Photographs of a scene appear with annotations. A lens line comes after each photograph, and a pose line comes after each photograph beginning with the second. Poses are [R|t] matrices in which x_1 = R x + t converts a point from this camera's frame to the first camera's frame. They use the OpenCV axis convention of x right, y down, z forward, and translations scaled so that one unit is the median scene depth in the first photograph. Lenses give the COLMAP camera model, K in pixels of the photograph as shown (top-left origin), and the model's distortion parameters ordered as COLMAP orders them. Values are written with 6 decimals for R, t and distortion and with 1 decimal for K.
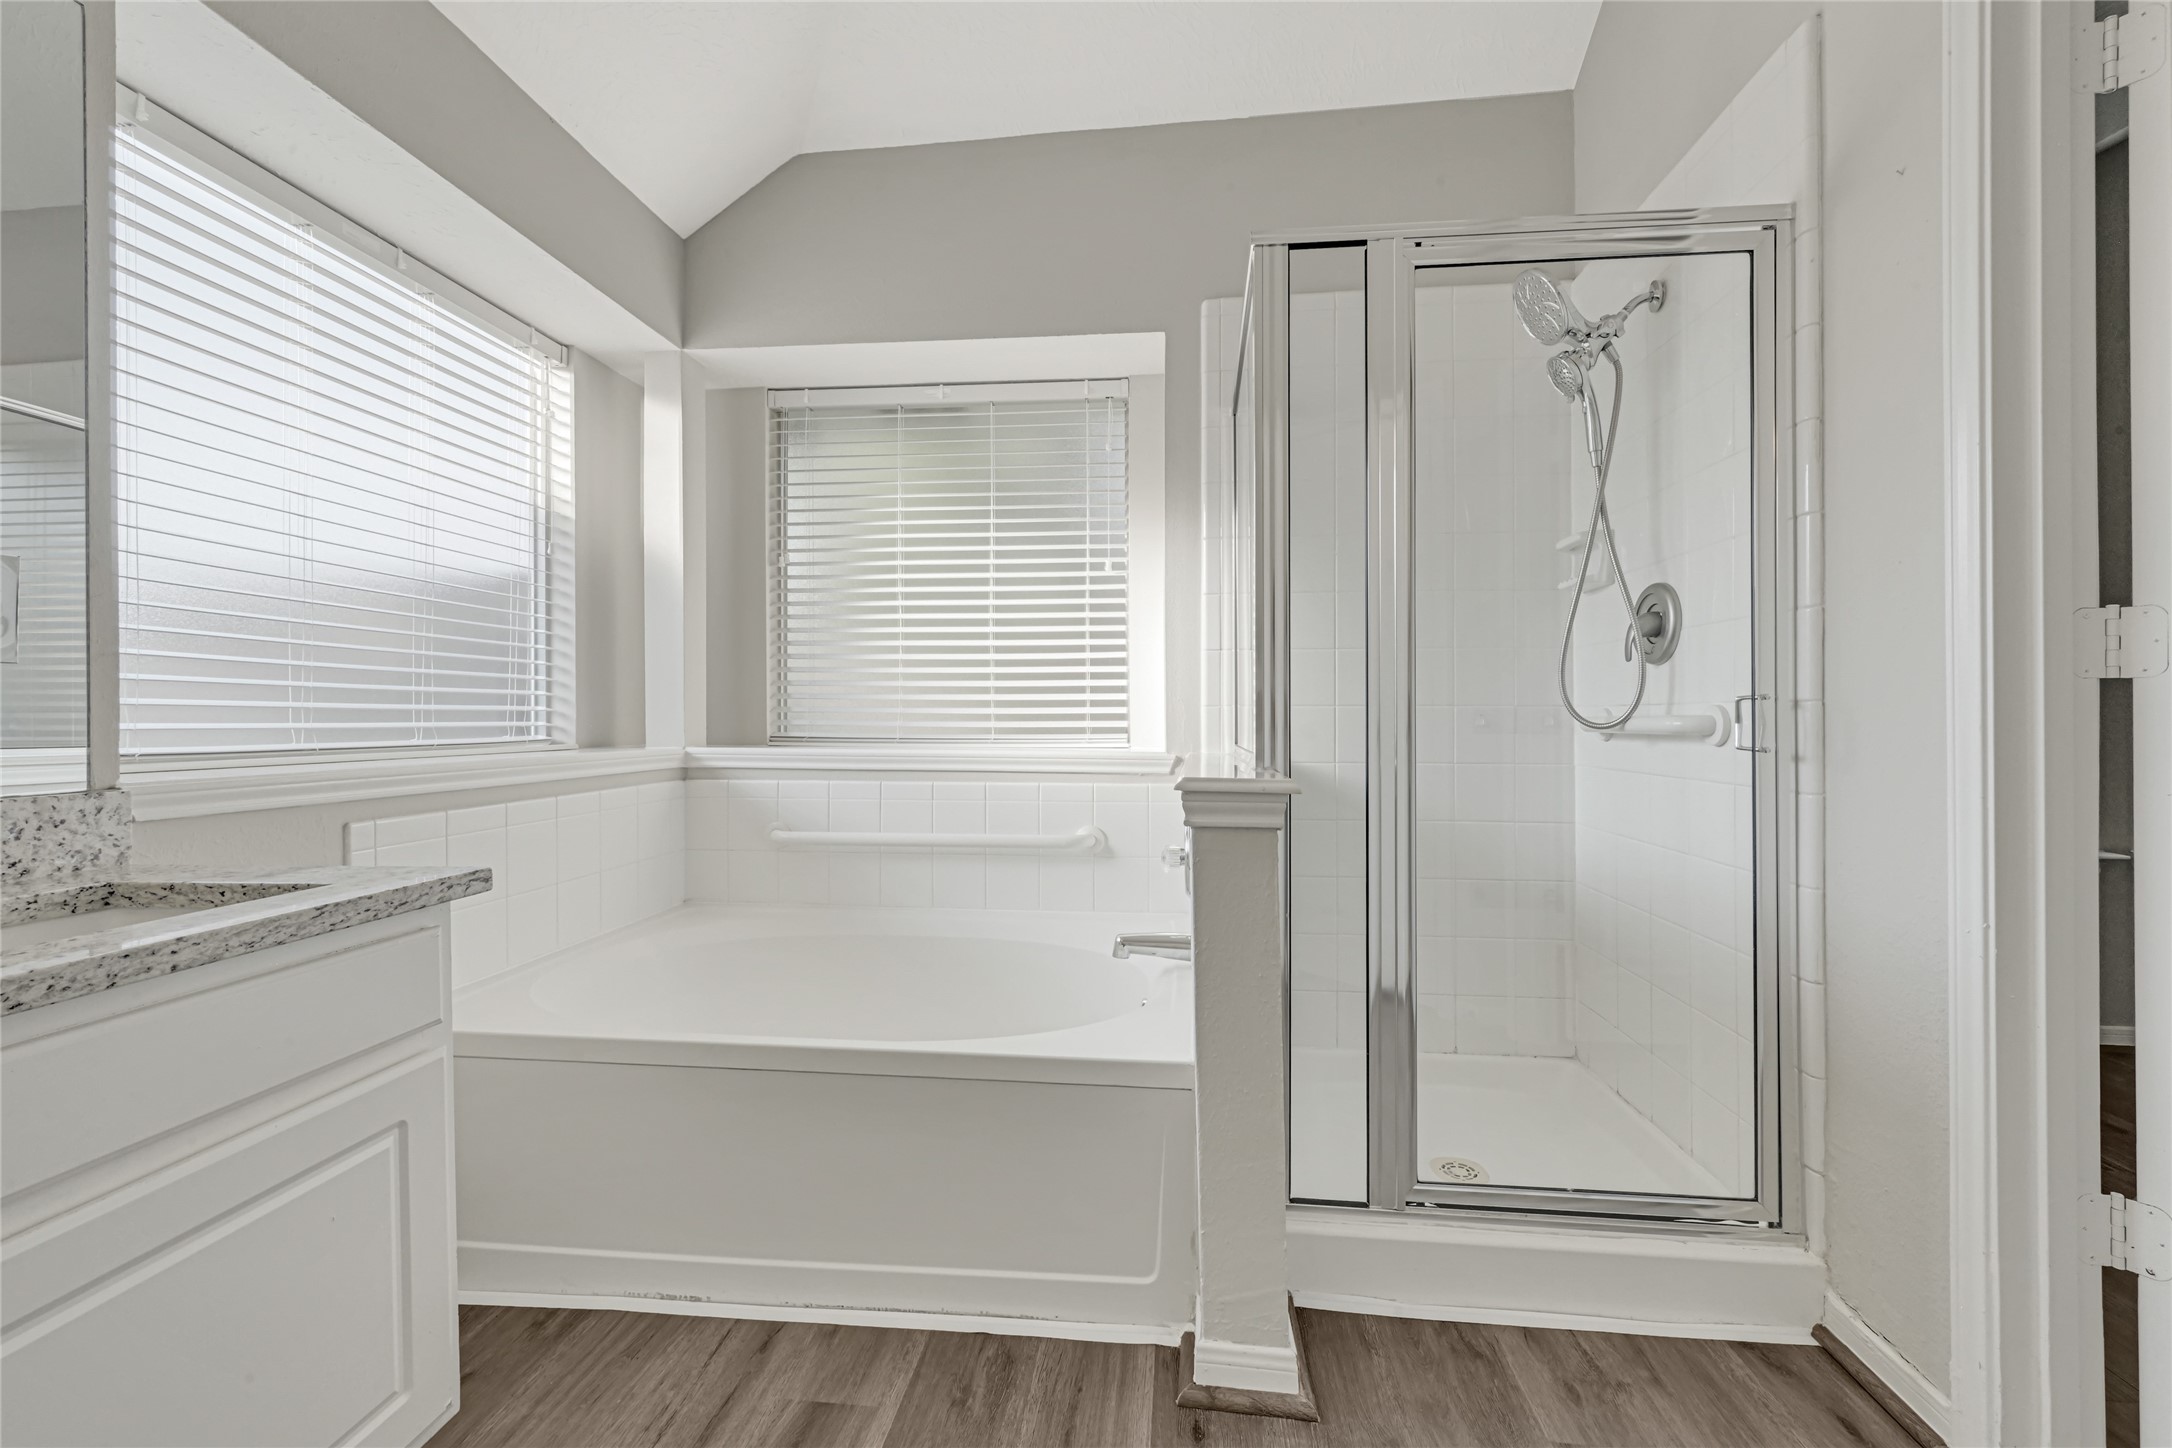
lens RADIAL K [[880.6, 0, 1094.2], [0, 880.6, 710.7], [0, 0, 1]] dist [0.000444, -0.000380]
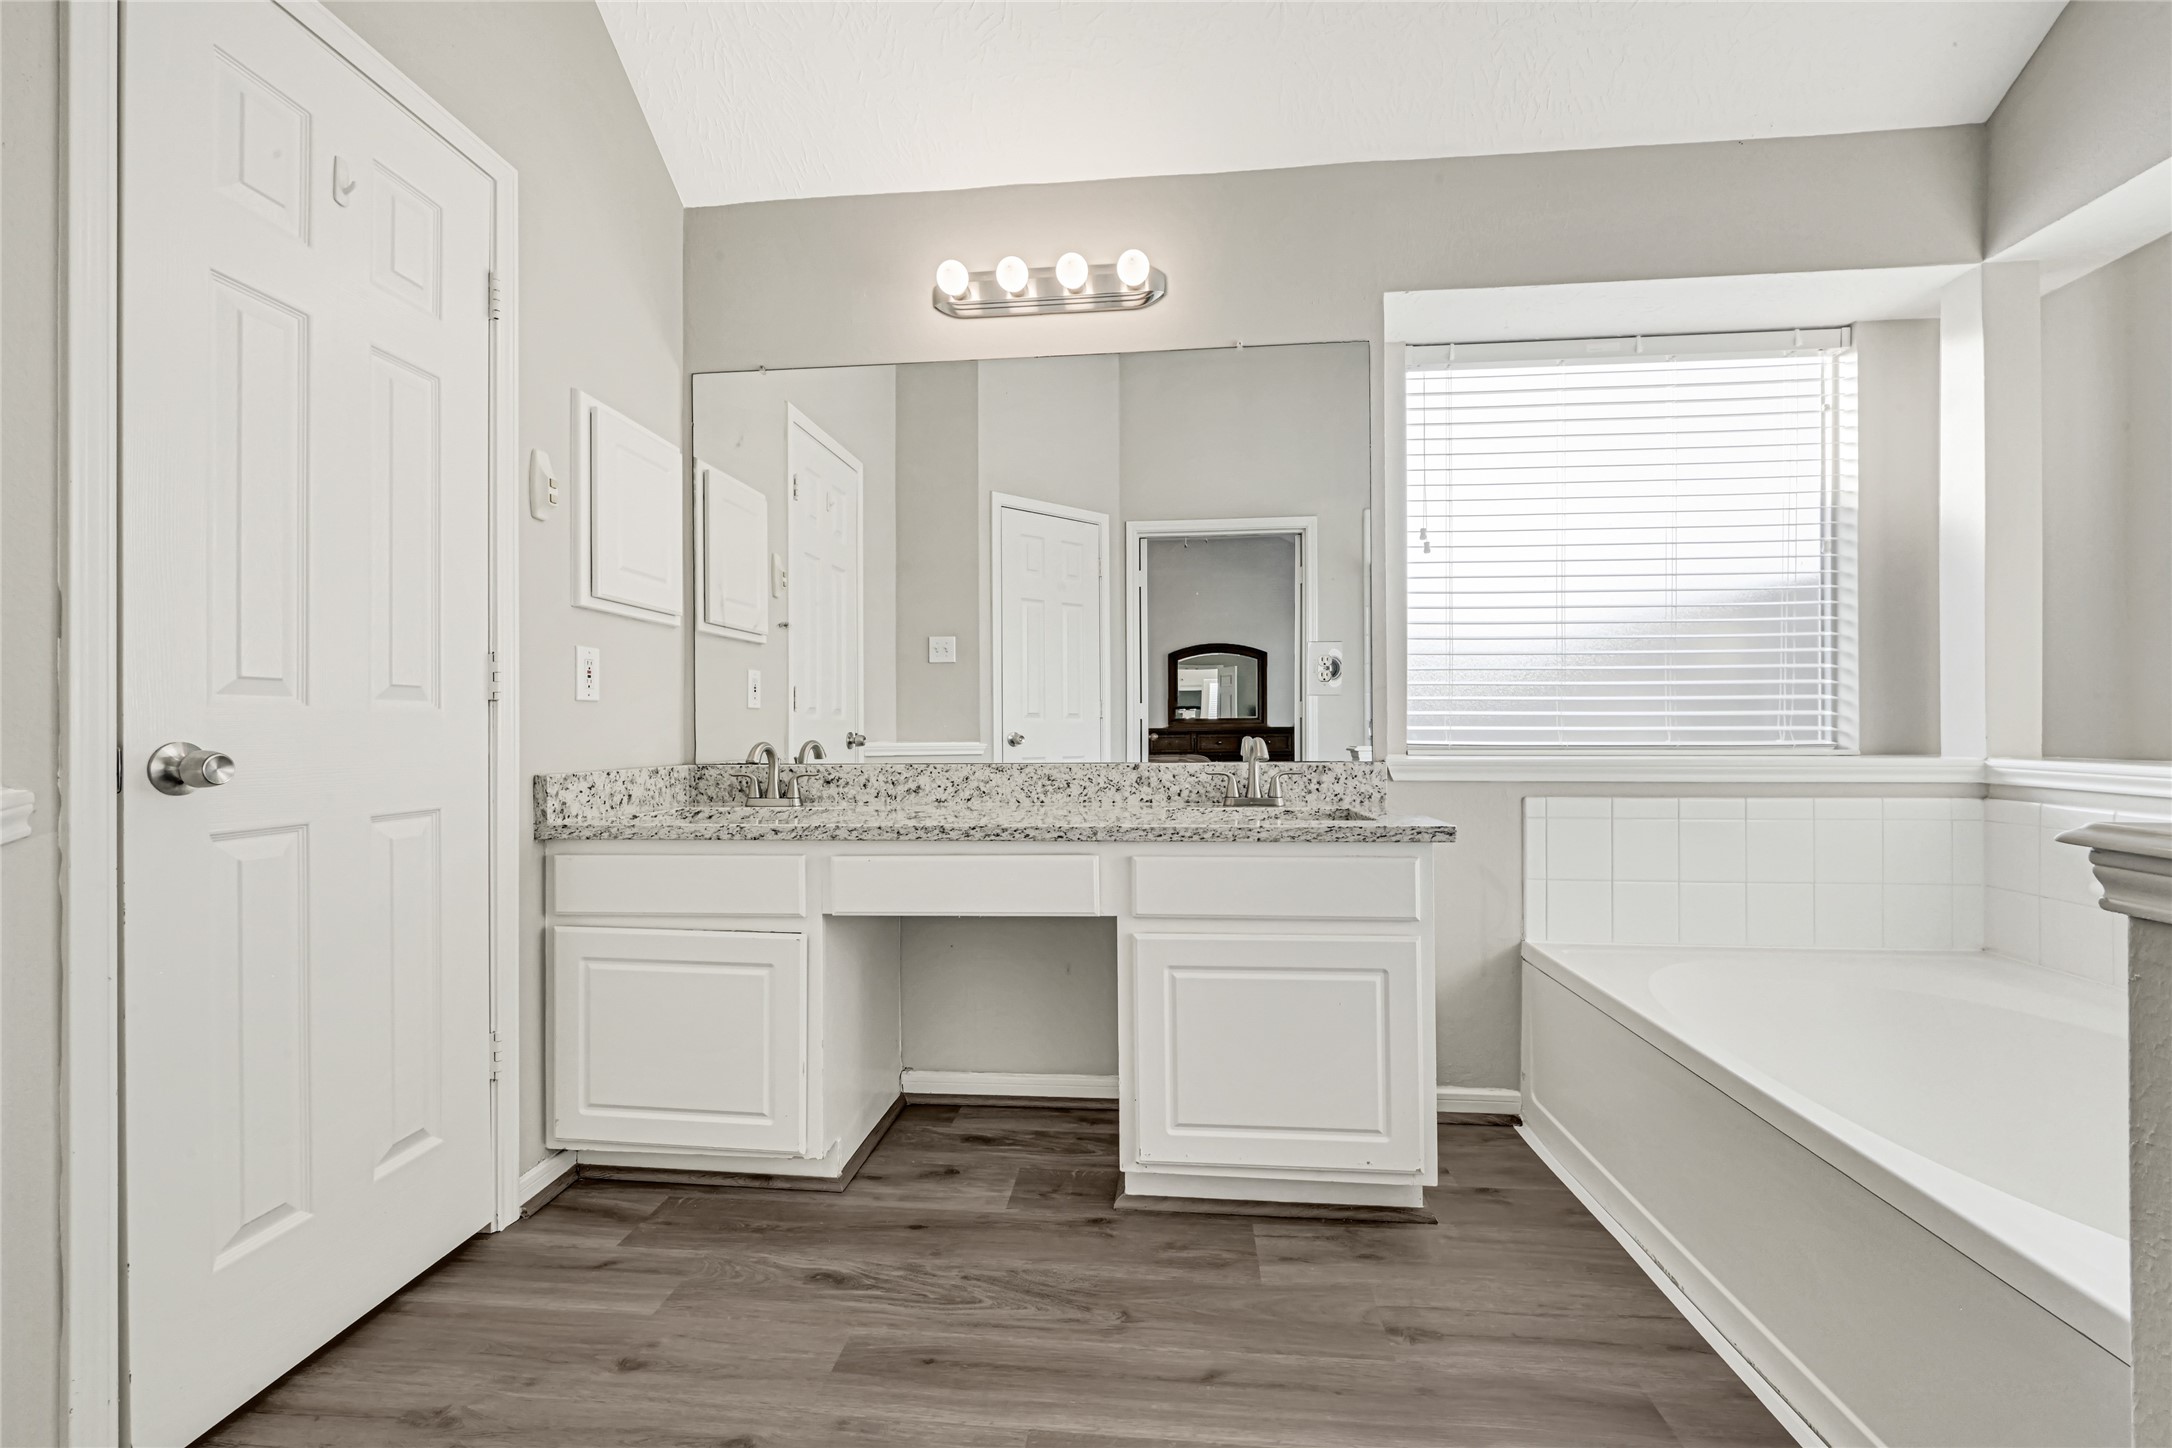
lens RADIAL K [[880.6, 0, 1091.0], [0, 880.6, 728.1], [0, 0, 1]] dist [0.000444, -0.000380]
pose [[0.009574, 0.003672, -0.999947, 0.336192], [0.009301, 0.999950, 0.003761, 0.003393], [0.999911, -0.009336, 0.009540, 0.179793]]
